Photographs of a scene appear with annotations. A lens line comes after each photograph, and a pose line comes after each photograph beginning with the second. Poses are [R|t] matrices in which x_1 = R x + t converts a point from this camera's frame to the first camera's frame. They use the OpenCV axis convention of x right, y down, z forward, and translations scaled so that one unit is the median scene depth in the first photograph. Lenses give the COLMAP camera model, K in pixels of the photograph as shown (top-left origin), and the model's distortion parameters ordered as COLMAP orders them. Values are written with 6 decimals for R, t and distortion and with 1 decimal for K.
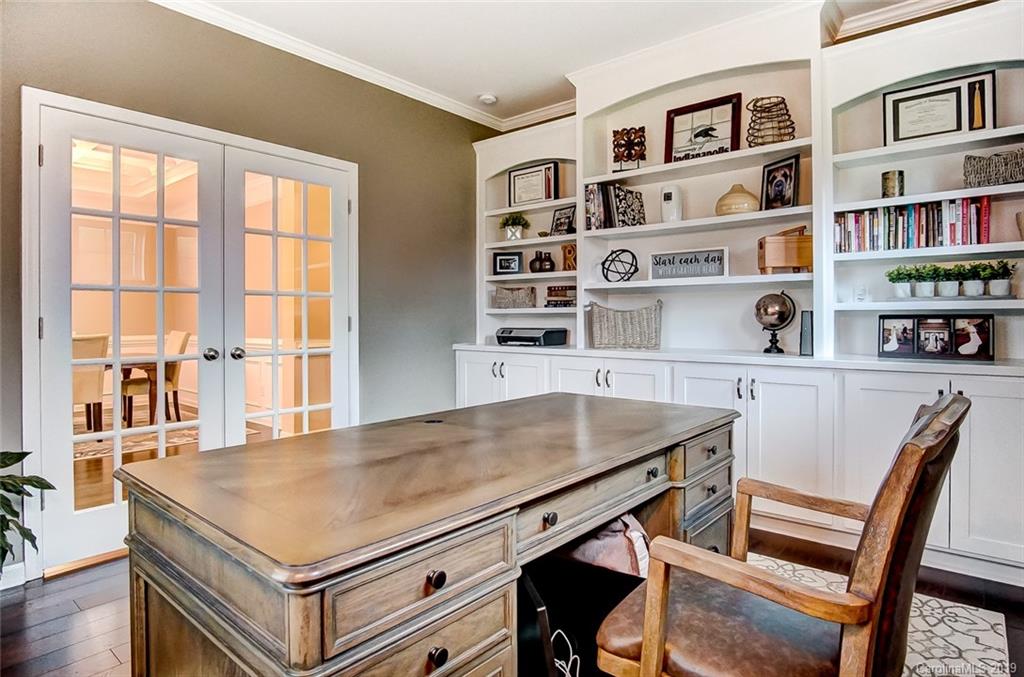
lens RADIAL K [[584.1, 0, 511.9], [0, 584.1, 300.2], [0, 0, 1]] dist [-0.001849, -0.000690]
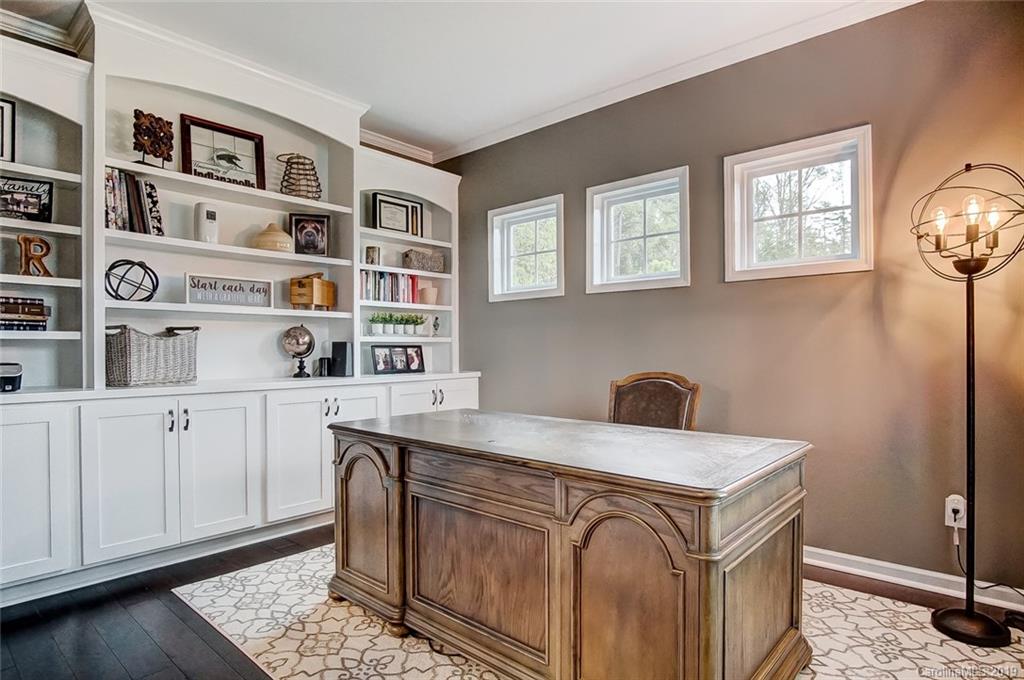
lens RADIAL K [[557.5, 0, 512.0], [0, 557.5, 340.0], [0, 0, 1]] dist [-0.023446, 0.000048]
pose [[0.029830, 0.017198, 0.999407, -0.649766], [-0.028531, 0.999459, -0.016347, 0.021916], [-0.999148, -0.028026, 0.030305, 0.548447]]
